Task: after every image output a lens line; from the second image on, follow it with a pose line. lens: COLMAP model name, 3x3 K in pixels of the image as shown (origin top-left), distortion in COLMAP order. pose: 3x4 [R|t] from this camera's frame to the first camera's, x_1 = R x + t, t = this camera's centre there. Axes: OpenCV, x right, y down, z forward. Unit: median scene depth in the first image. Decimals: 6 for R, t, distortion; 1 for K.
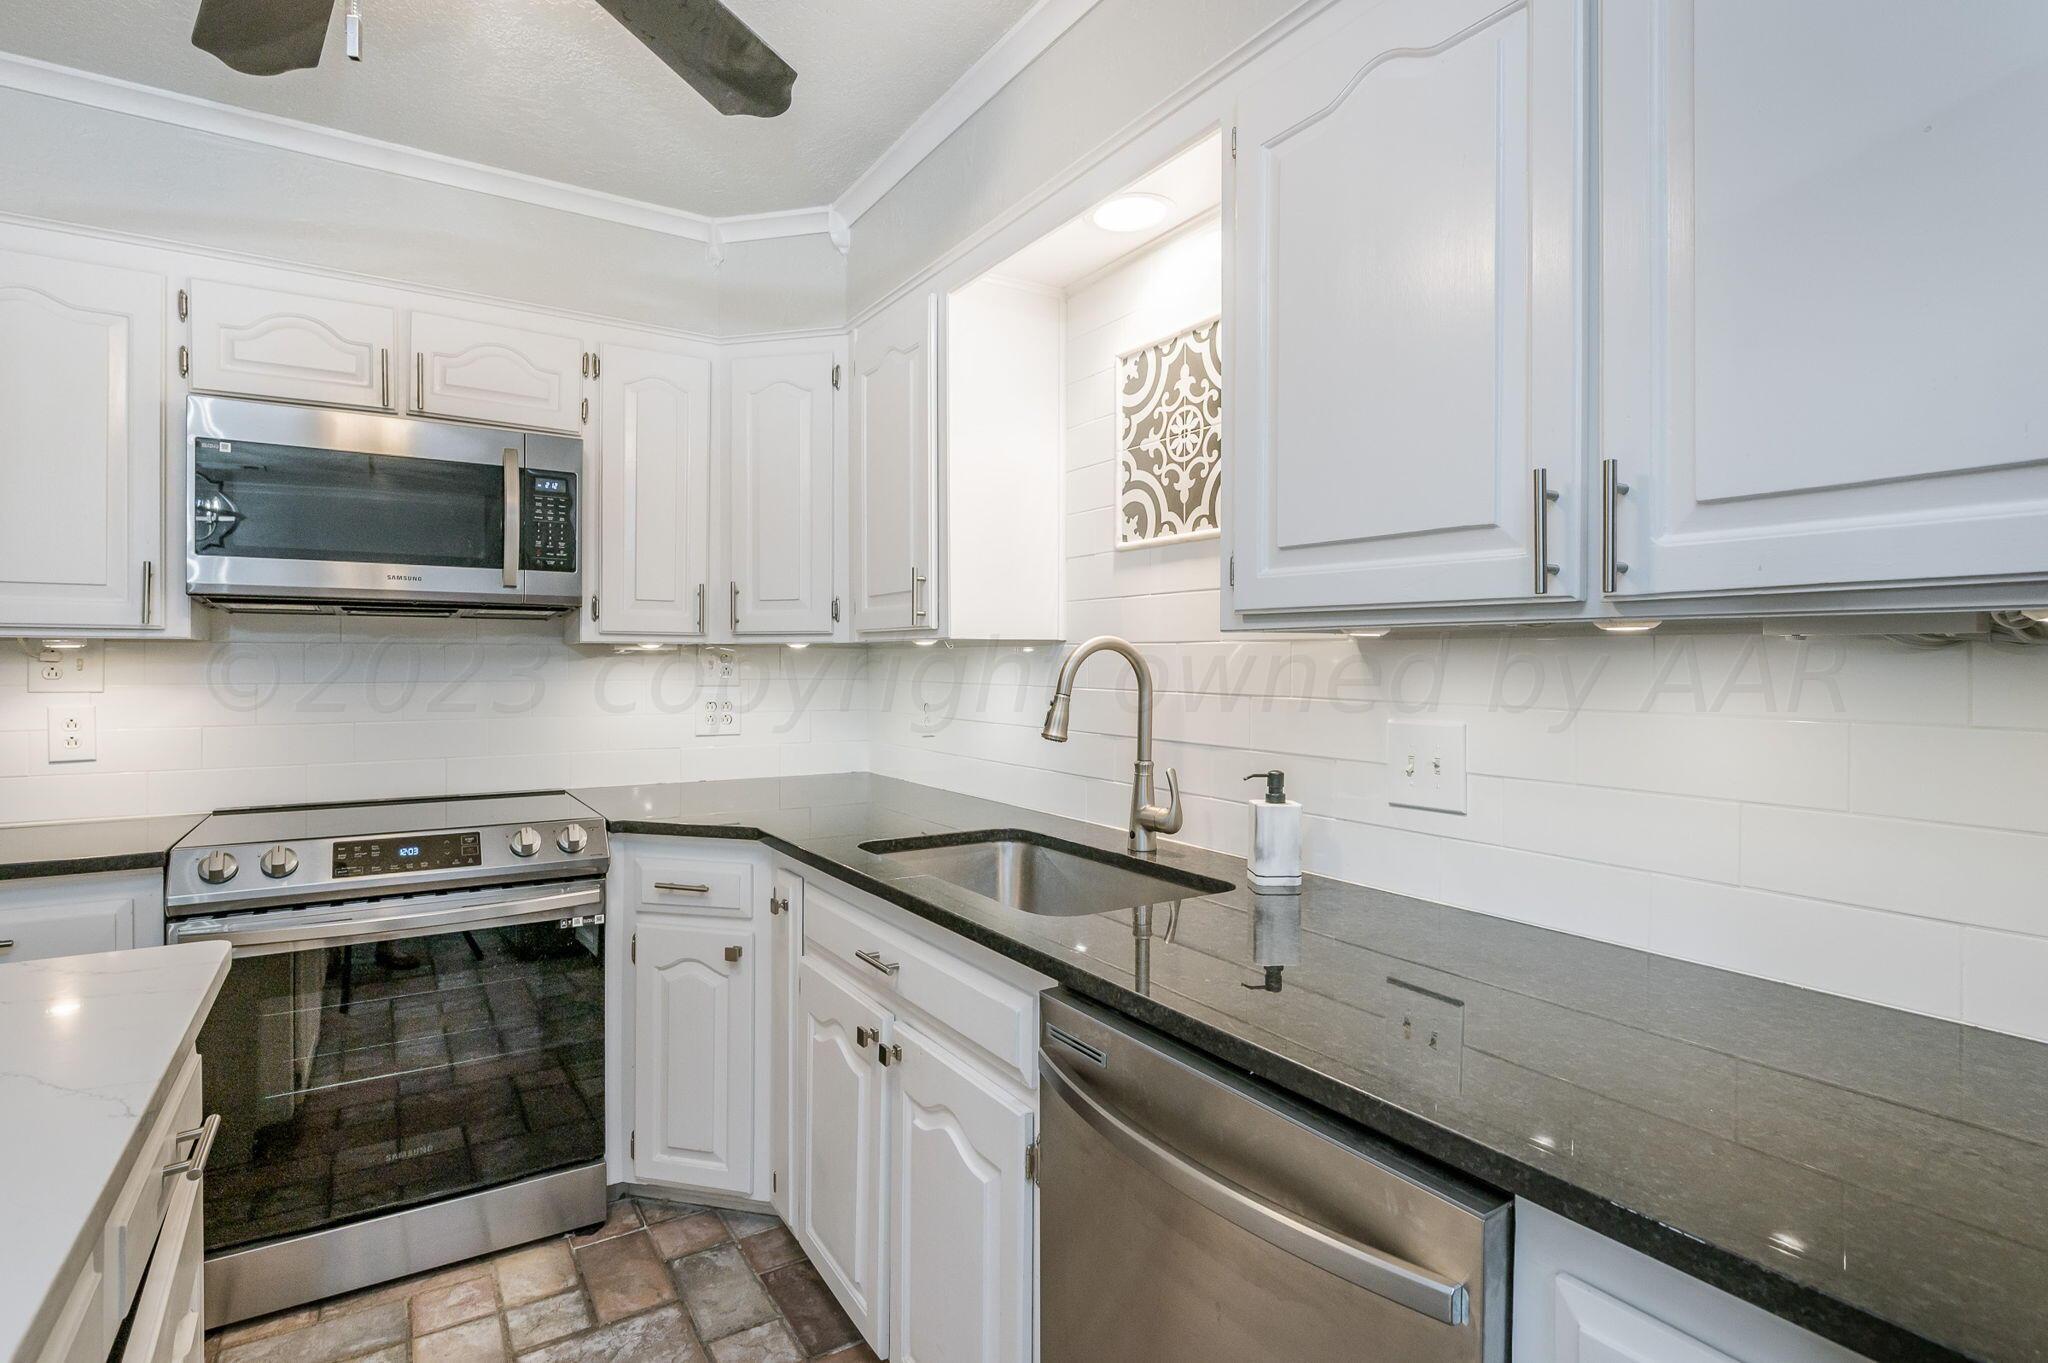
lens RADIAL K [[1007.4, 0, 1022.2], [0, 1007.4, 678.7], [0, 0, 1]] dist [-0.014953, 0.000172]
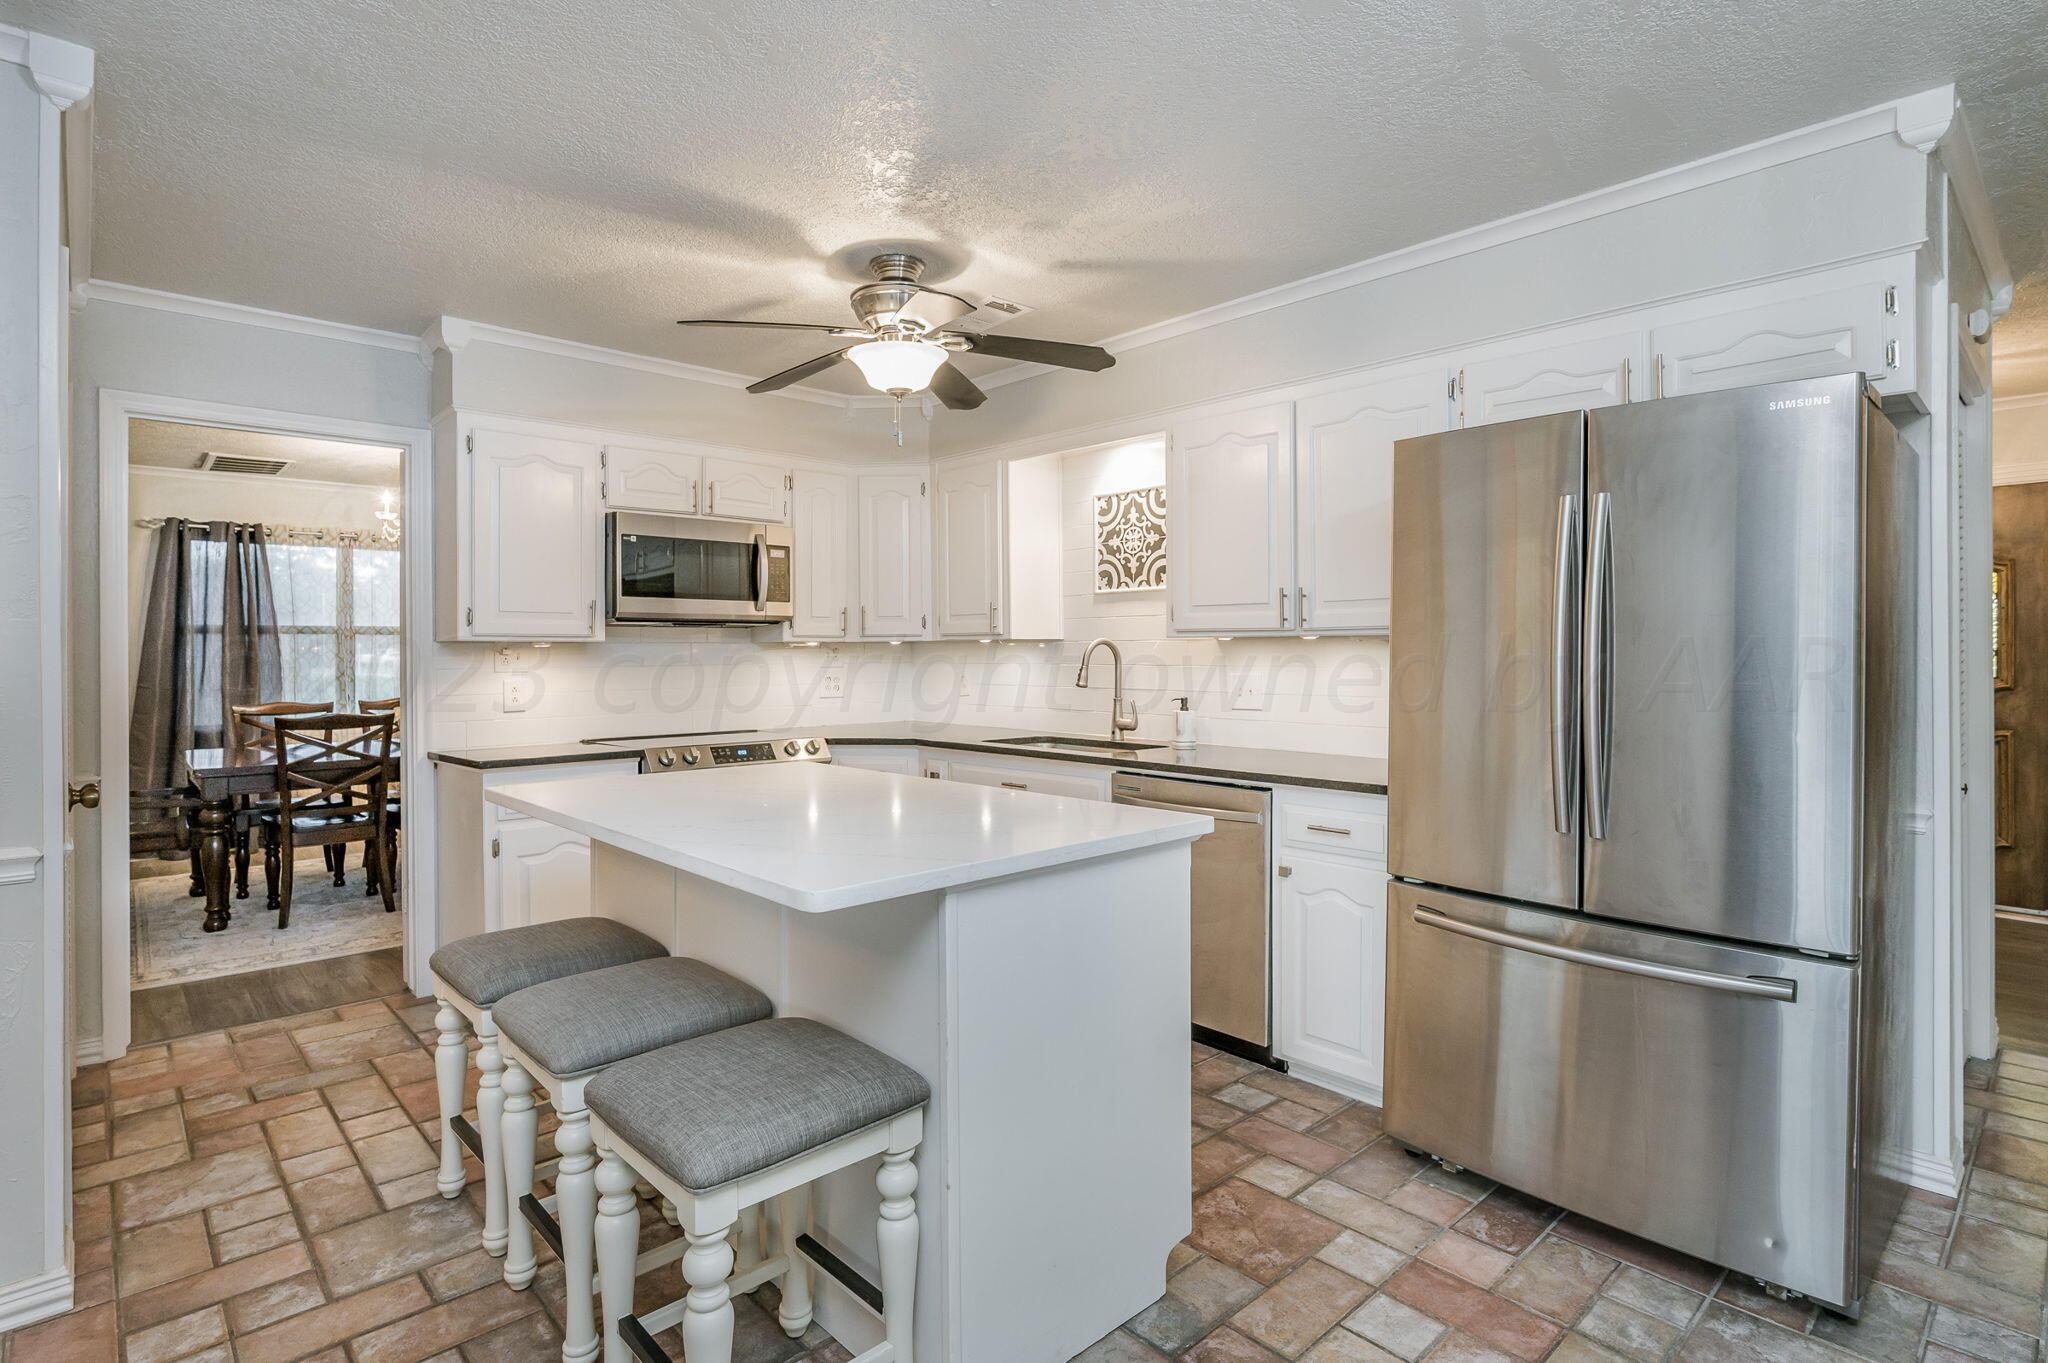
lens RADIAL K [[1007.4, 0, 1026.2], [0, 1007.4, 668.3], [0, 0, 1]] dist [-0.014953, 0.000172]
pose [[0.985254, -0.009273, 0.170847, -0.394459], [0.009425, 0.999956, -0.000082, 0.017368], [-0.170839, 0.001691, 0.985298, -0.960320]]
